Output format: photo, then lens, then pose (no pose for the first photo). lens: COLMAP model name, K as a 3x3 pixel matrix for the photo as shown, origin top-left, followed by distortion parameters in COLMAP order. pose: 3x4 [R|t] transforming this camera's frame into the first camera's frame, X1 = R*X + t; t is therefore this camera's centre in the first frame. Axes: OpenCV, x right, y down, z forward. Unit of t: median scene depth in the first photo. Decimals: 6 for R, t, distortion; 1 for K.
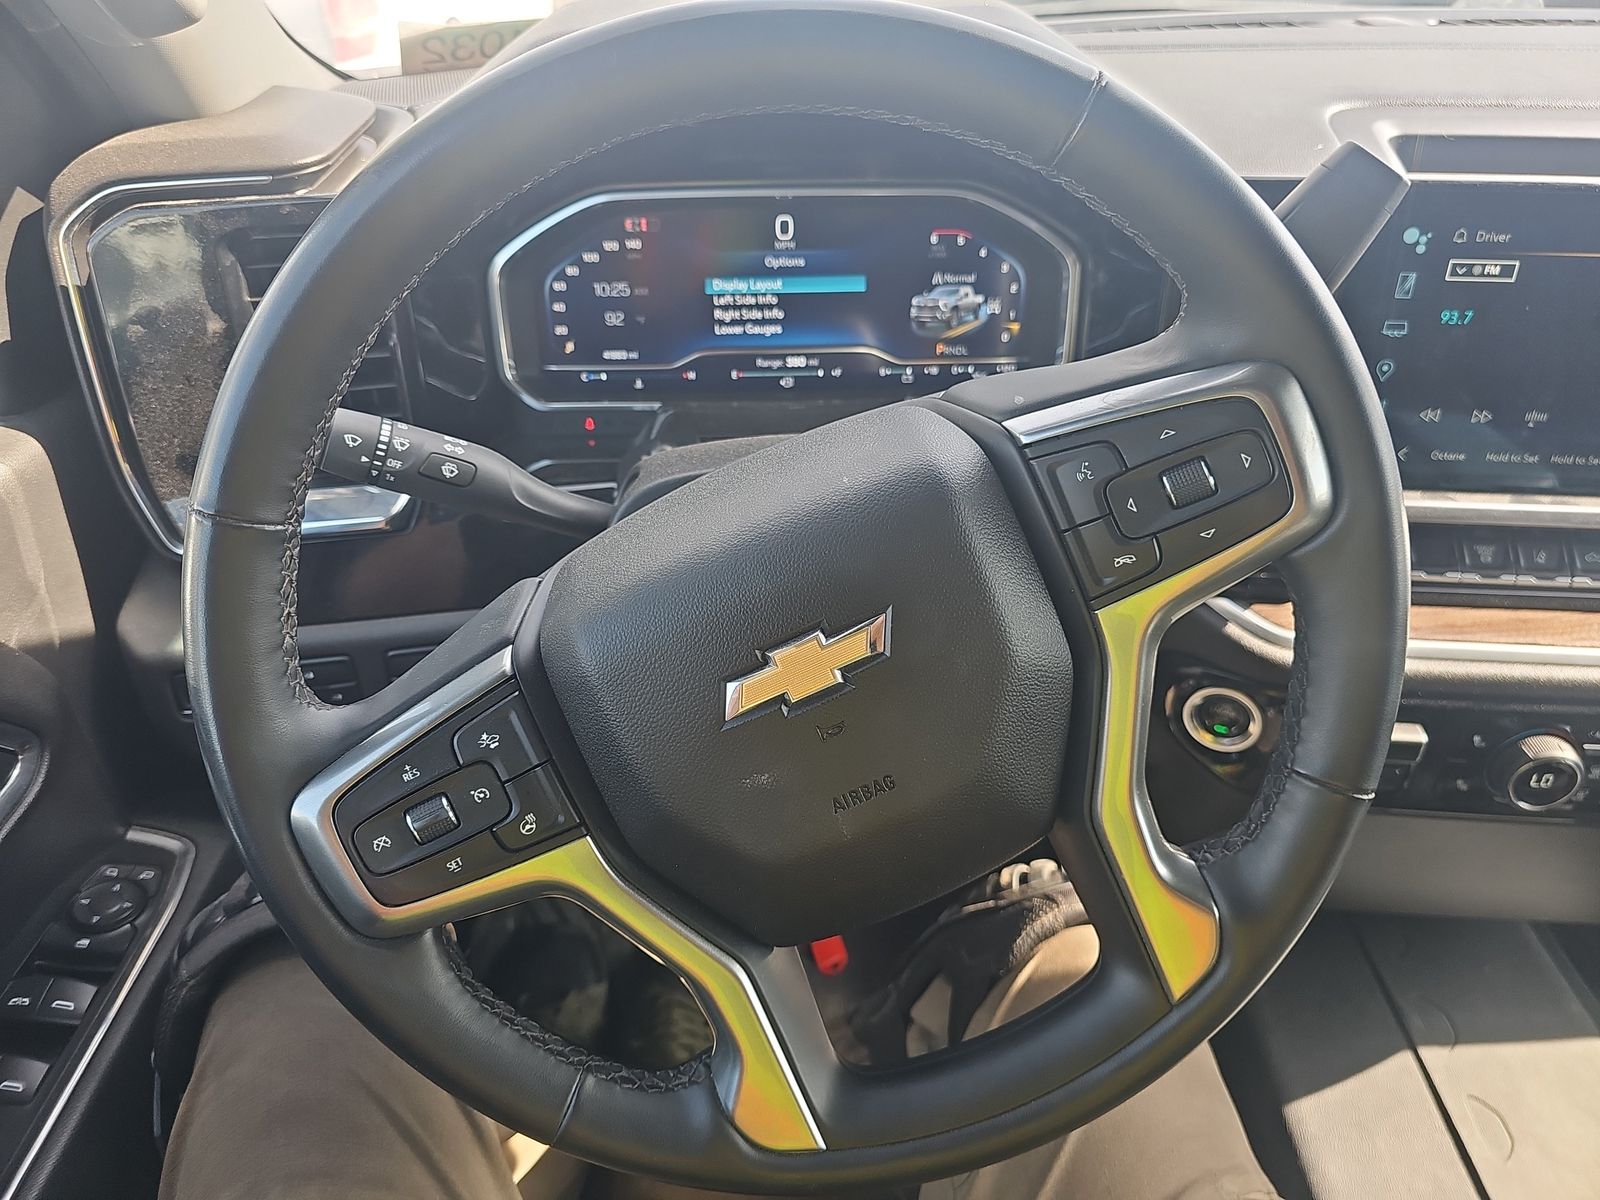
lens RADIAL K [[1072.8, 0, 796.6], [0, 1072.8, 566.2], [0, 0, 1]] dist [0.028847, -0.053693]
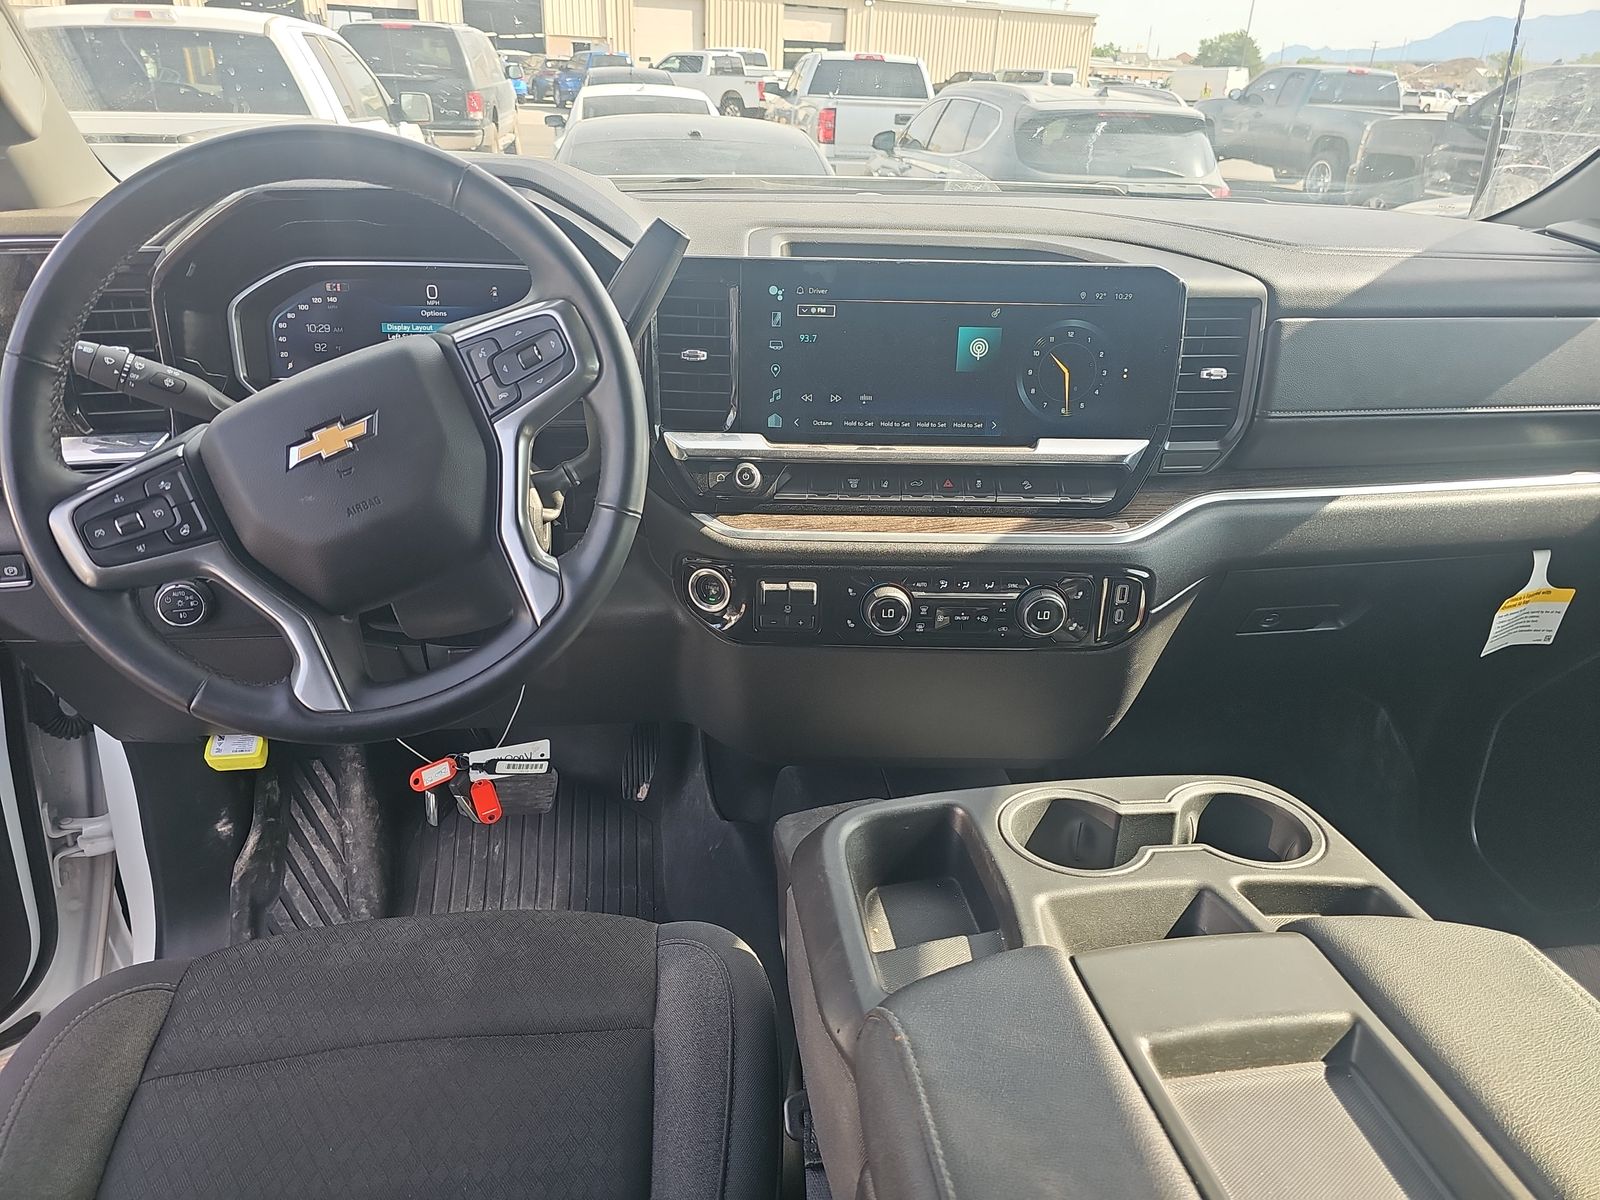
lens RADIAL K [[1052.6, 0, 800.0], [0, 1052.6, 600.0], [0, 0, 1]] dist [0.057440, -0.054166]
pose [[0.993846, -0.010229, 0.110296, 0.352742], [0.025949, 0.989519, -0.142053, 0.374491], [-0.107687, 0.144041, 0.983695, -0.540409]]
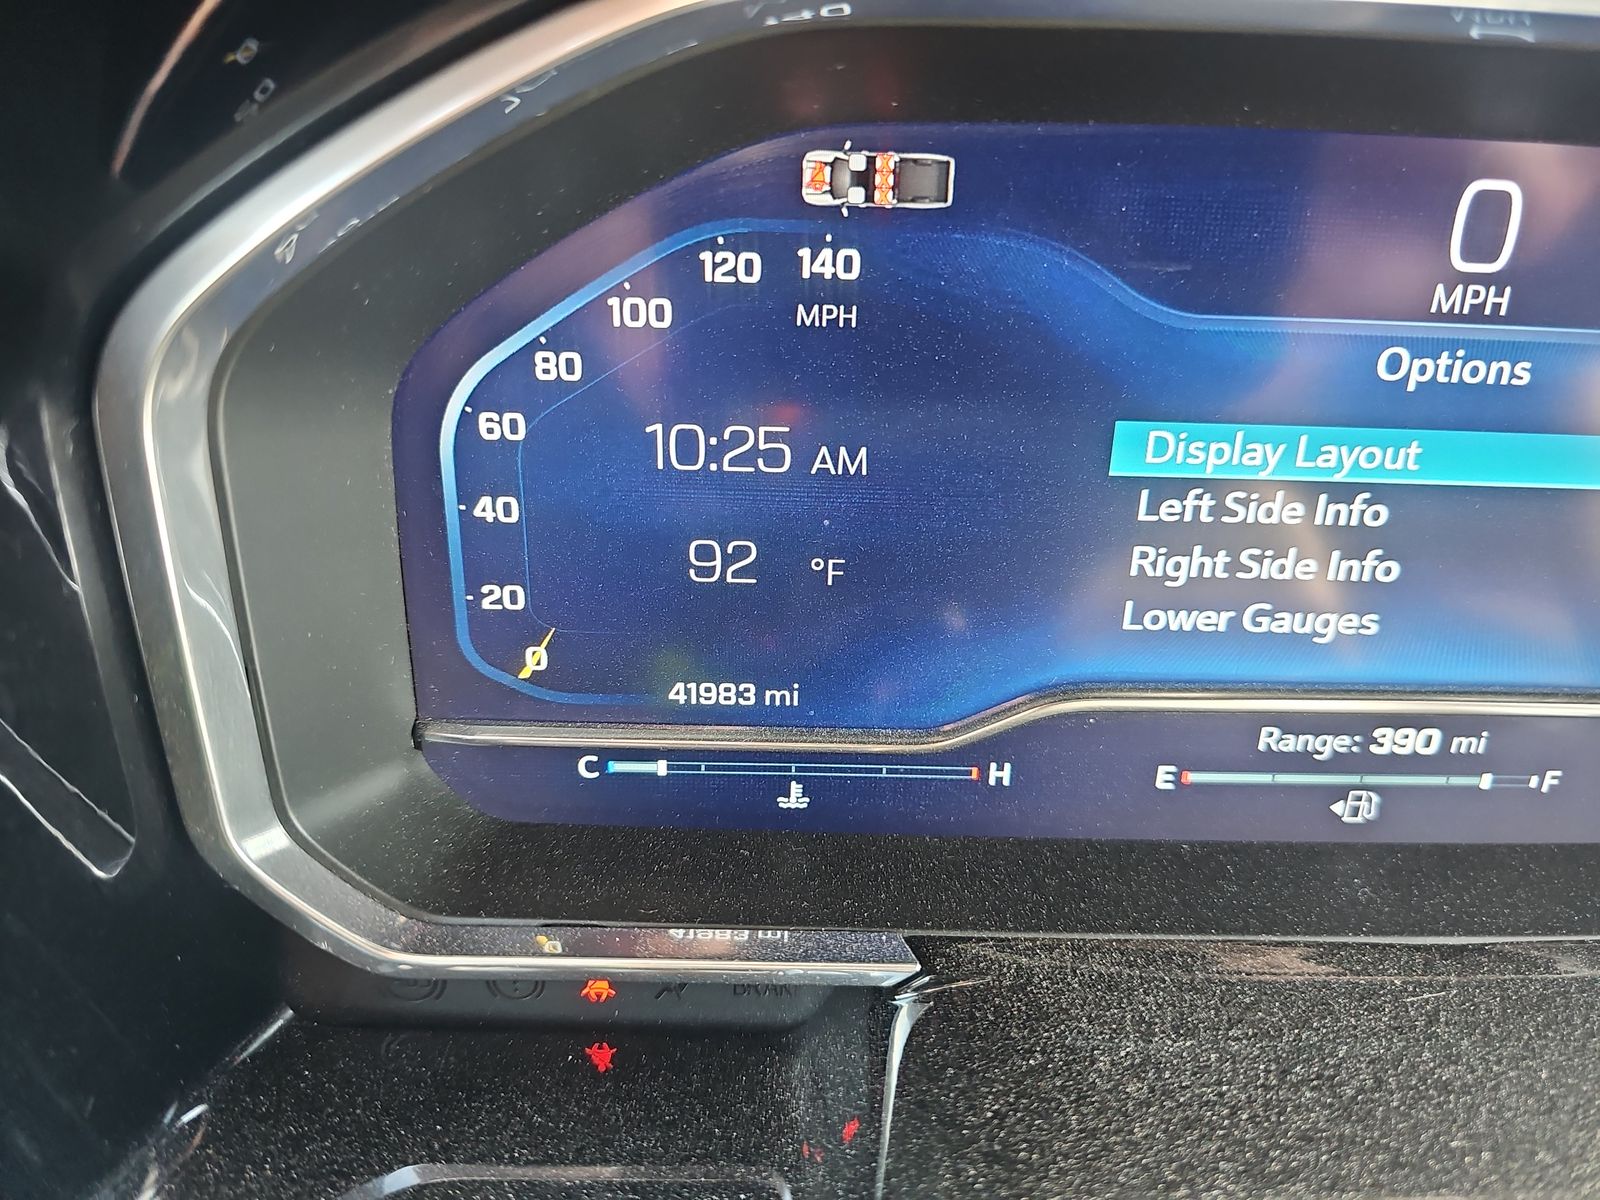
lens RADIAL K [[1072.8, 0, 796.6], [0, 1072.8, 566.2], [0, 0, 1]] dist [0.028847, -0.053693]
pose [[0.999096, 0.040545, 0.012756, -0.160243], [-0.040084, 0.998601, -0.034494, -0.228394], [-0.014137, 0.033951, 0.999323, 0.778033]]
